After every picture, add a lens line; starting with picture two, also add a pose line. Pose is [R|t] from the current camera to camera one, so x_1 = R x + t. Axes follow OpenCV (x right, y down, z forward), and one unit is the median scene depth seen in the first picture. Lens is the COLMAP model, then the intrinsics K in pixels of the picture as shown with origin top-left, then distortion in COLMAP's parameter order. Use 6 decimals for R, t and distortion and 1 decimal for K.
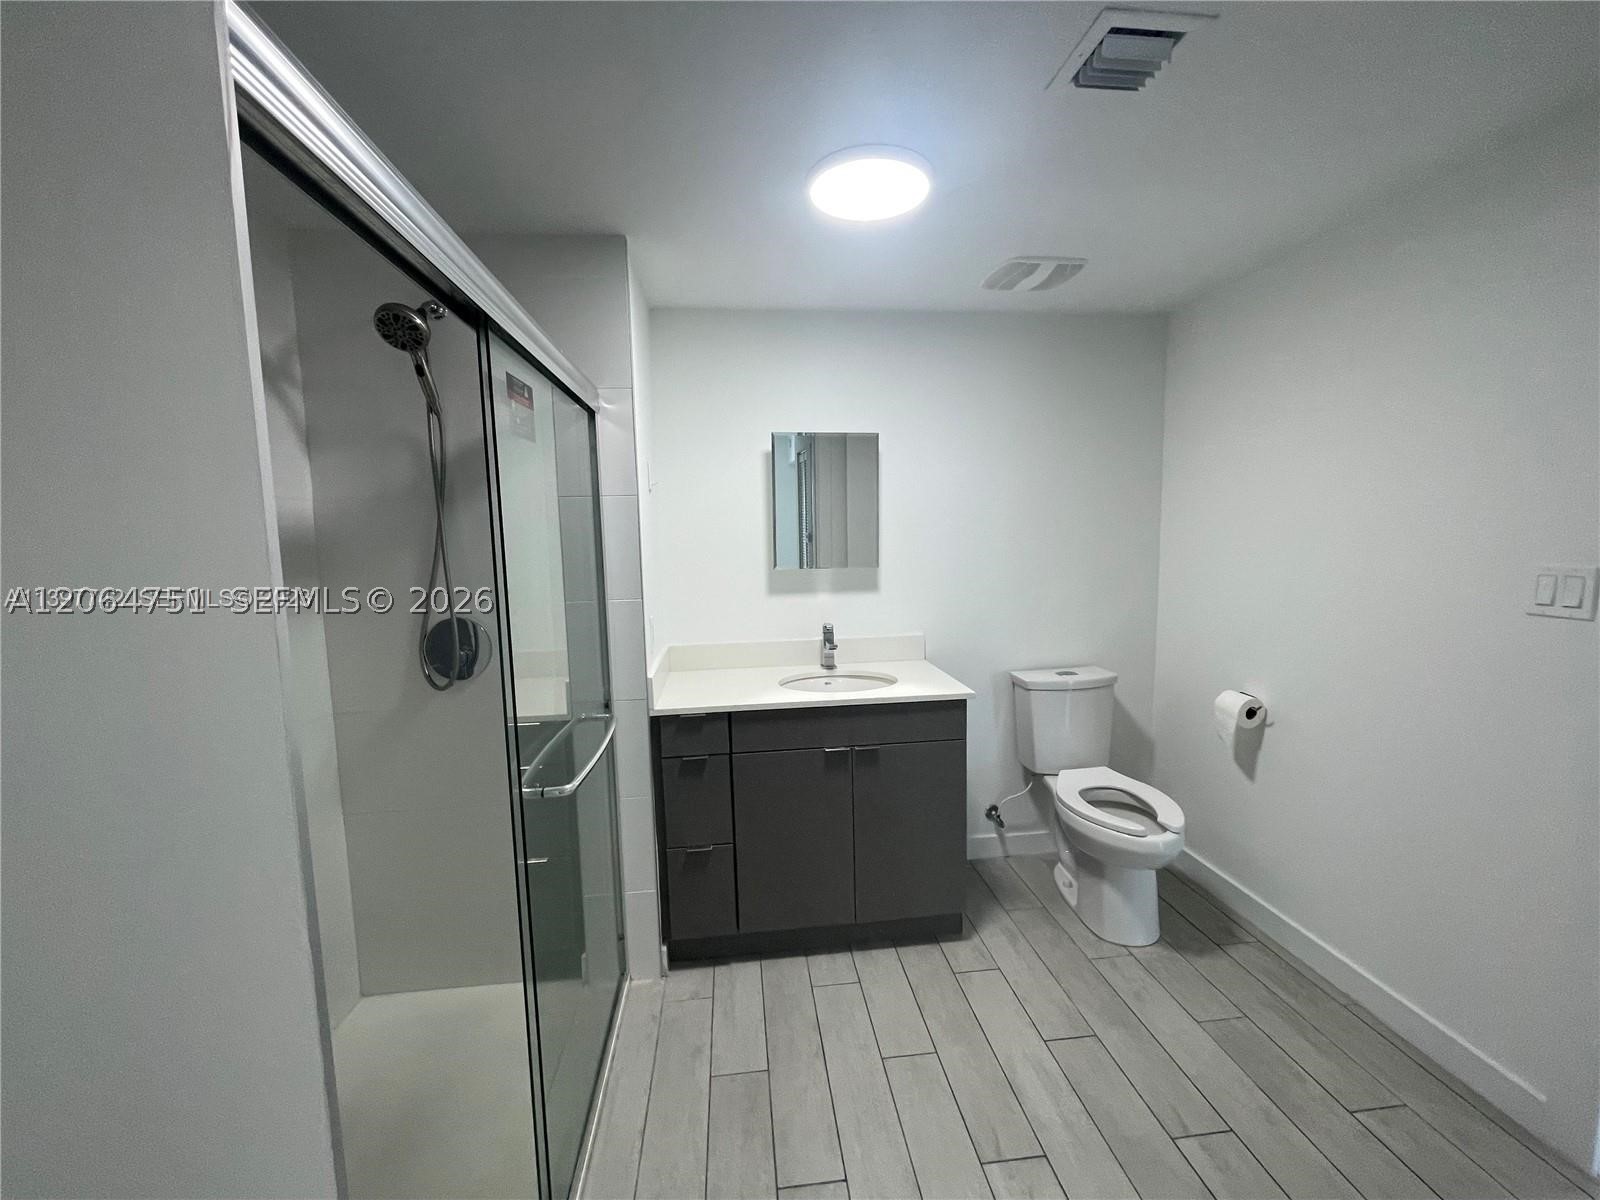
lens RADIAL K [[649.1, 0, 800.0], [0, 649.1, 600.0], [0, 0, 1]] dist [-0.001636, -0.000332]
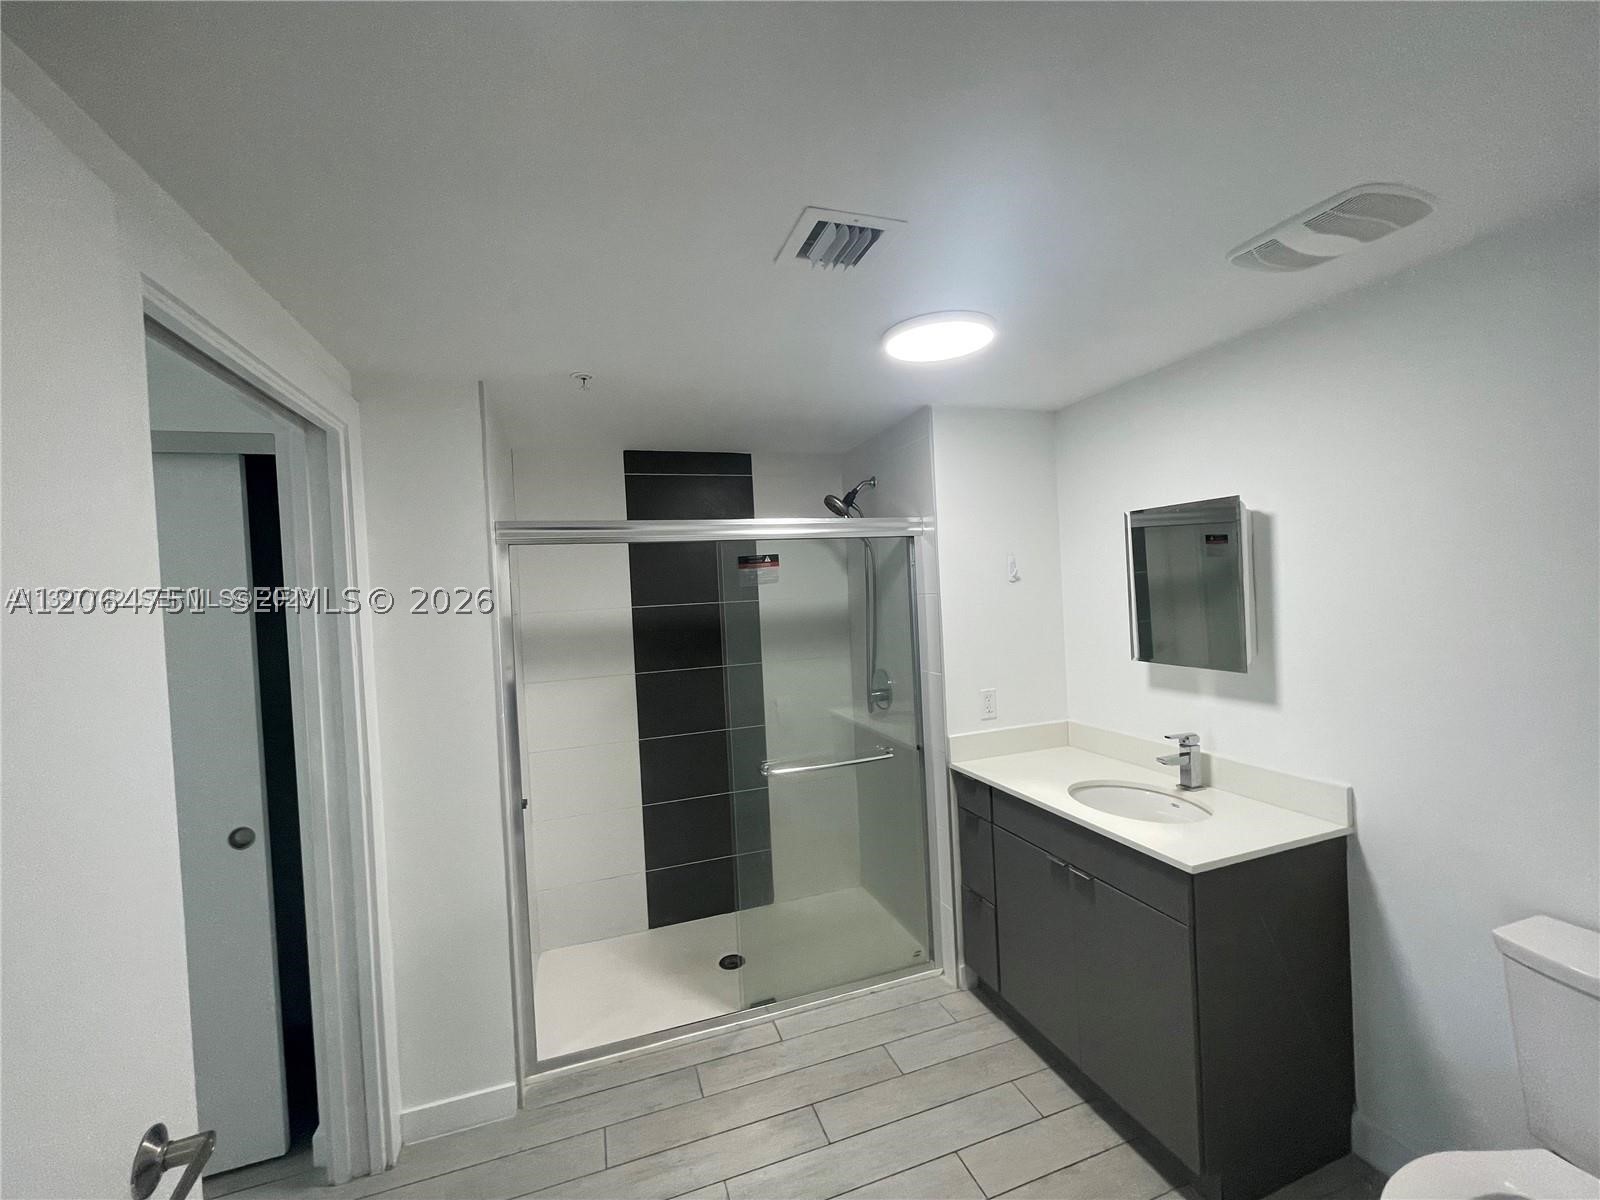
lens RADIAL K [[649.1, 0, 800.0], [0, 649.1, 600.0], [0, 0, 1]] dist [-0.001636, -0.000332]
pose [[0.215631, 0.023619, -0.976189, 0.890065], [-0.057093, 0.998302, 0.011542, -0.137968], [0.974804, 0.053245, 0.216613, 0.413907]]
